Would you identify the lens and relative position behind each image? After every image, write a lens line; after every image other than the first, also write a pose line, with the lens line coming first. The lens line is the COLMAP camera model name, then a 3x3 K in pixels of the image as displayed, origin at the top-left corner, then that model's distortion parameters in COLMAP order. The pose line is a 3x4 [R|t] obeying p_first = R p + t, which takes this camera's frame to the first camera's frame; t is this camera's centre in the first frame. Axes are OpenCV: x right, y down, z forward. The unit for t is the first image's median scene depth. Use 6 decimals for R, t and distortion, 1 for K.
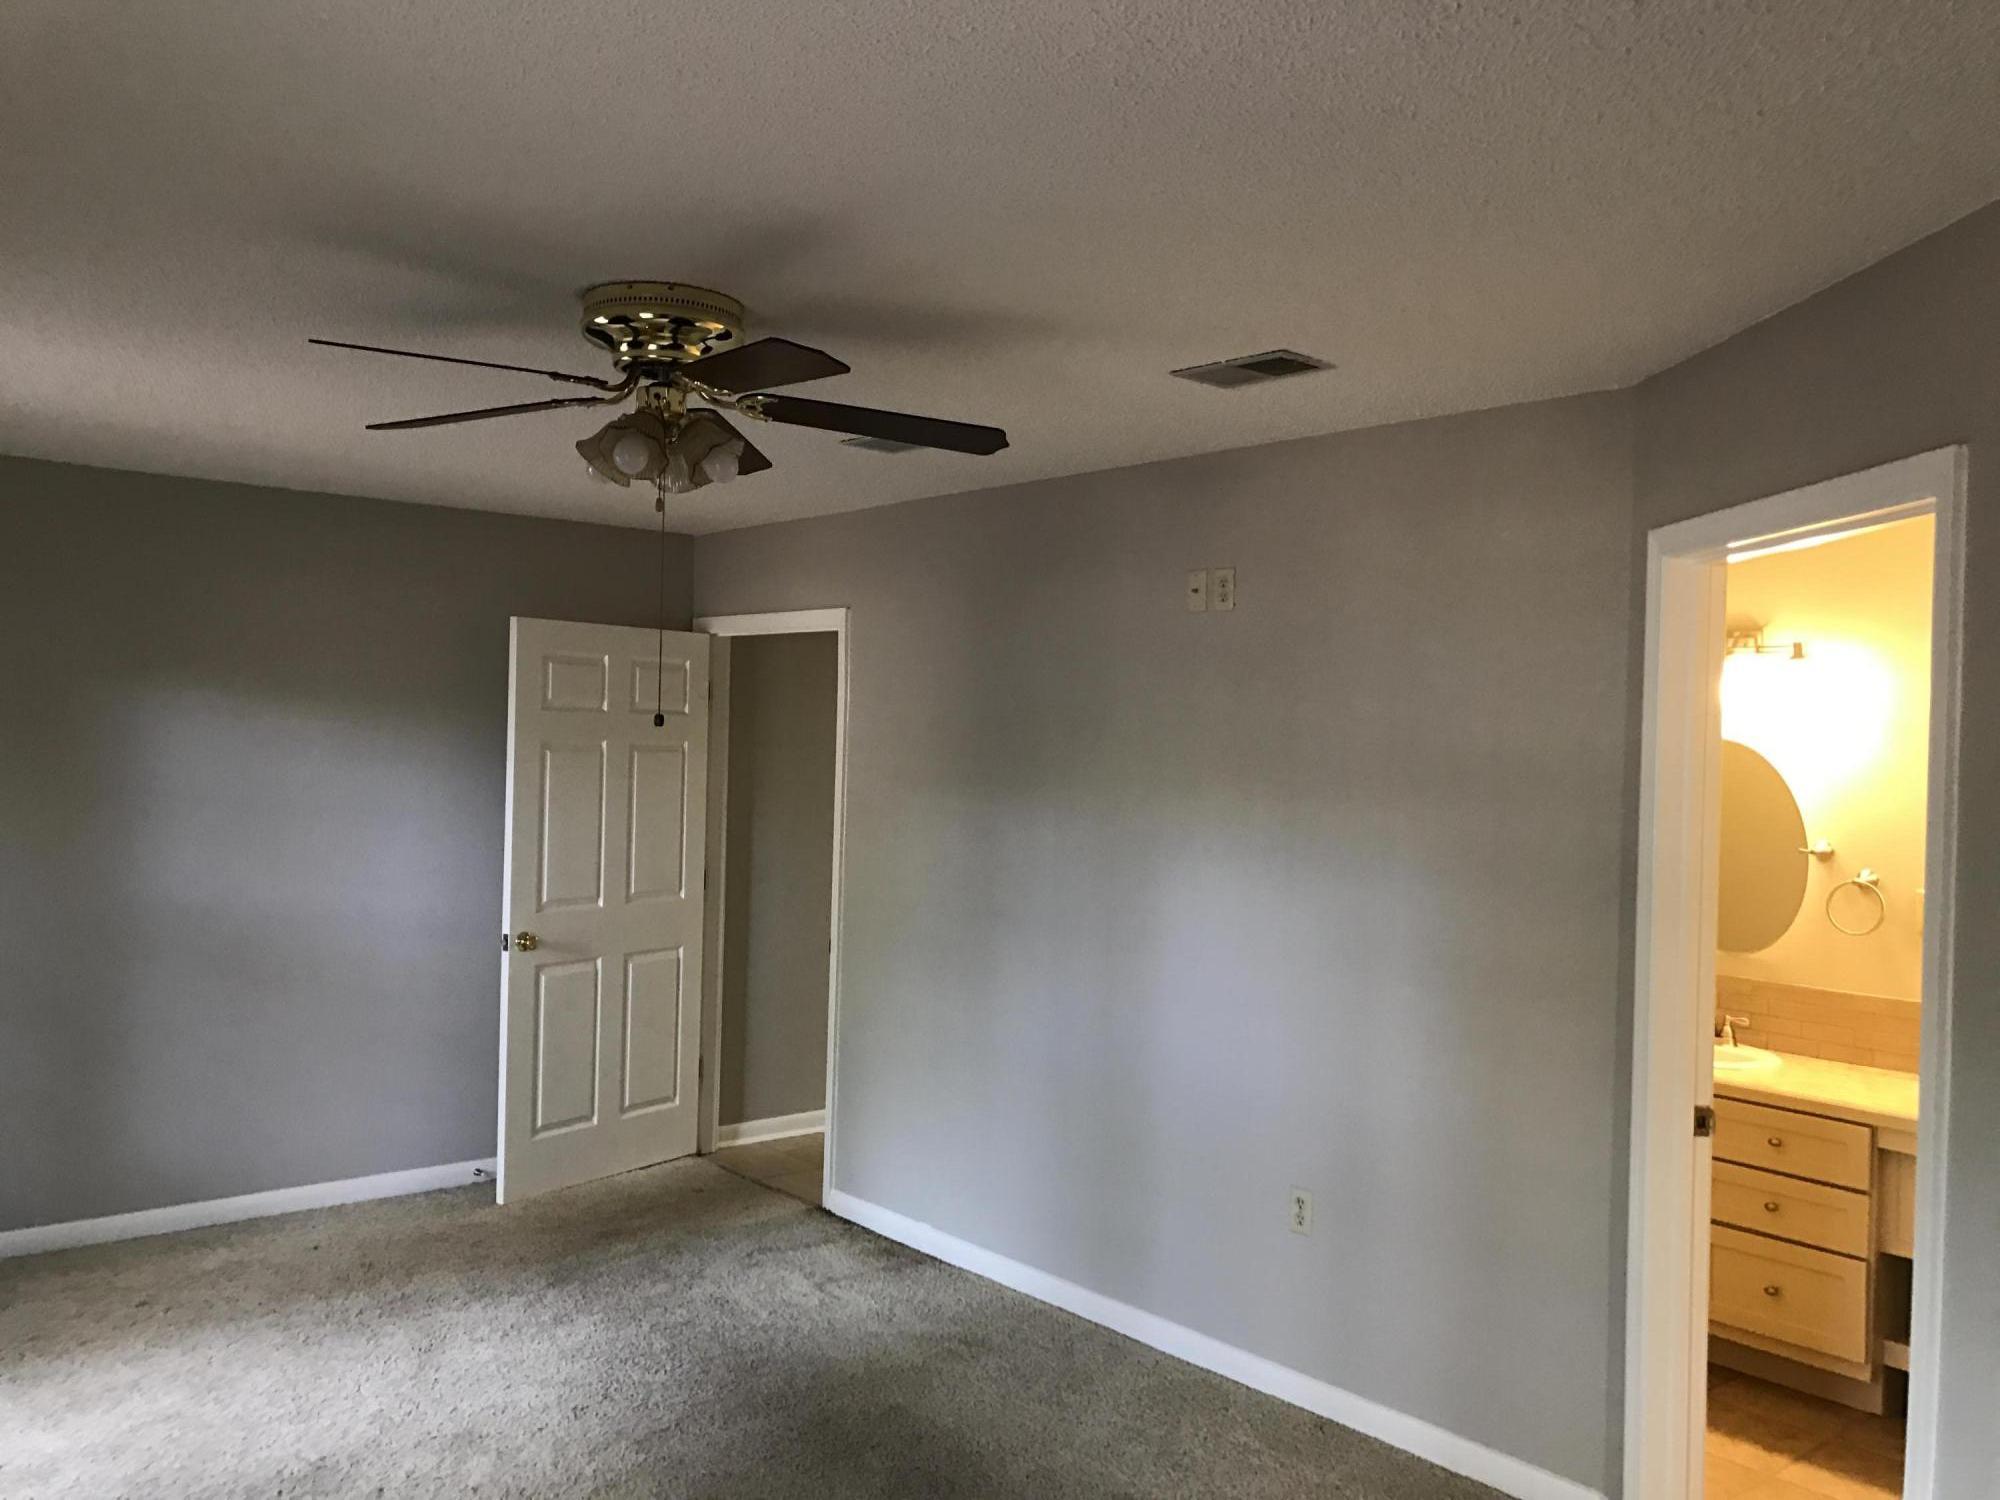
lens RADIAL K [[1648.0, 0, 999.9], [0, 1648.0, 728.1], [0, 0, 1]] dist [0.026197, -0.043122]
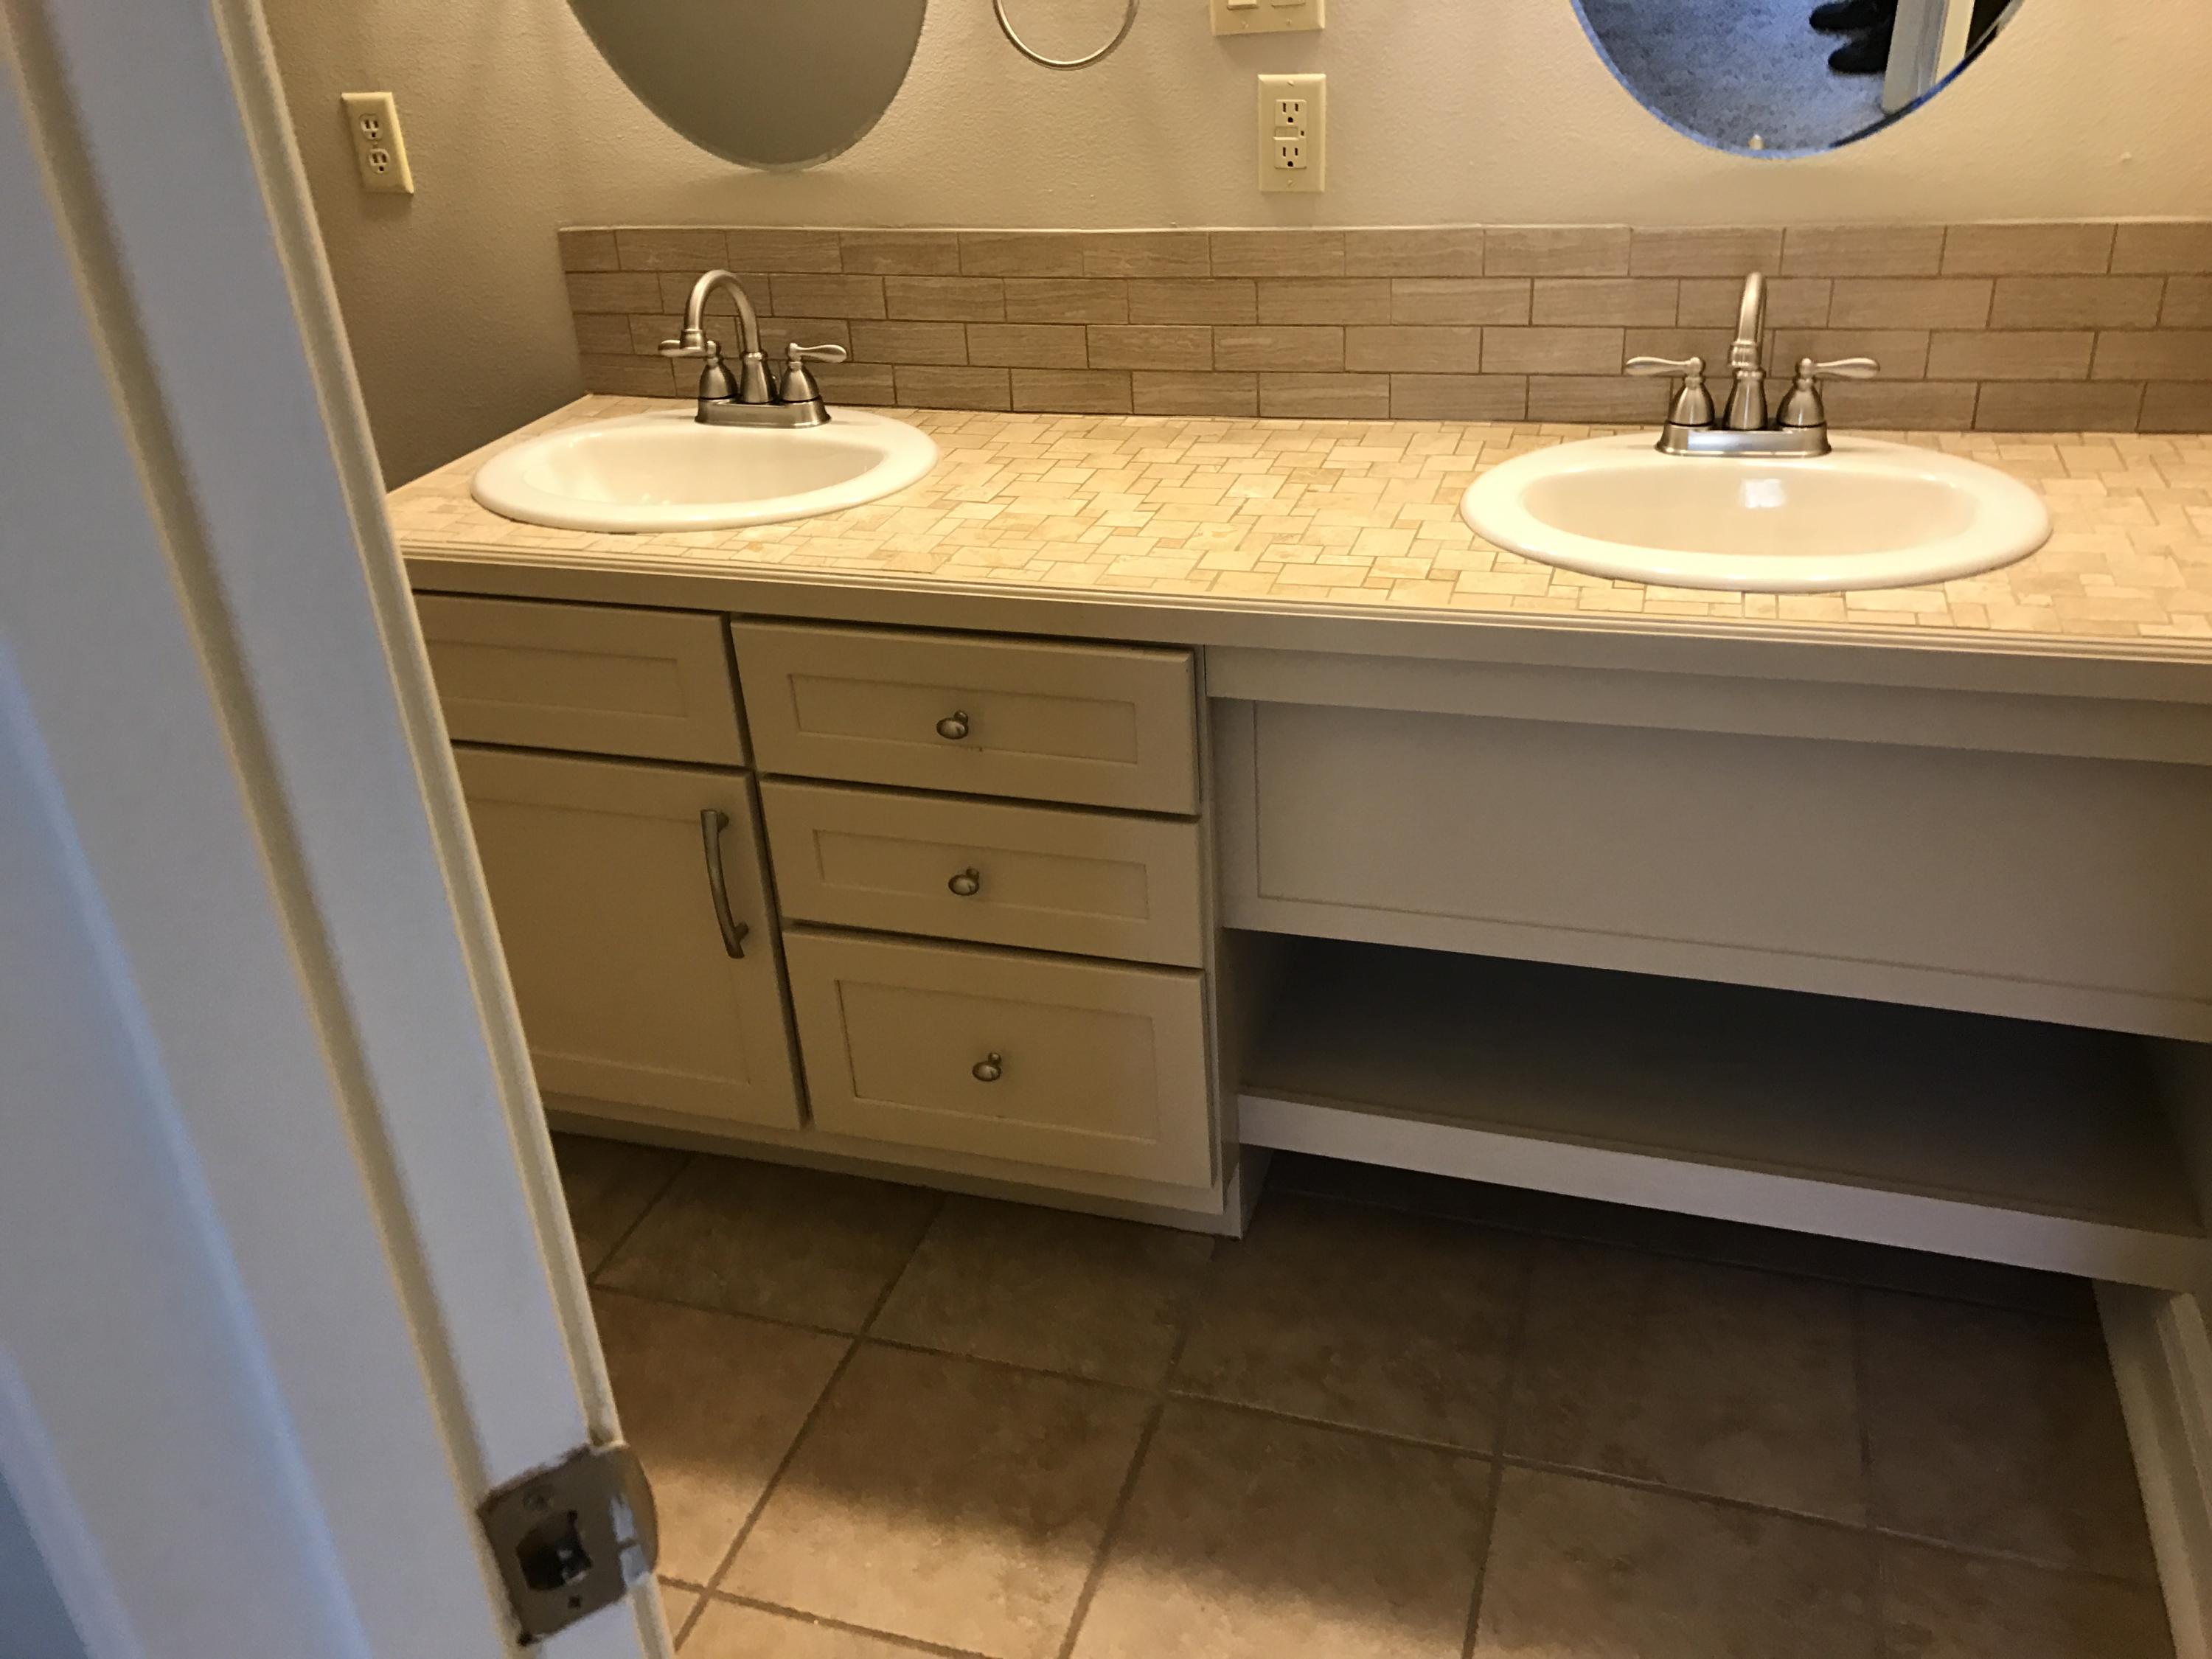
lens RADIAL K [[1822.7, 0, 1105.9], [0, 1822.7, 805.3], [0, 0, 1]] dist [0.026197, -0.043122]
pose [[0.846247, -0.309459, 0.433705, 0.330571], [0.078427, 0.877511, 0.473099, 0.085192], [-0.526986, -0.366345, 0.766862, 0.694553]]
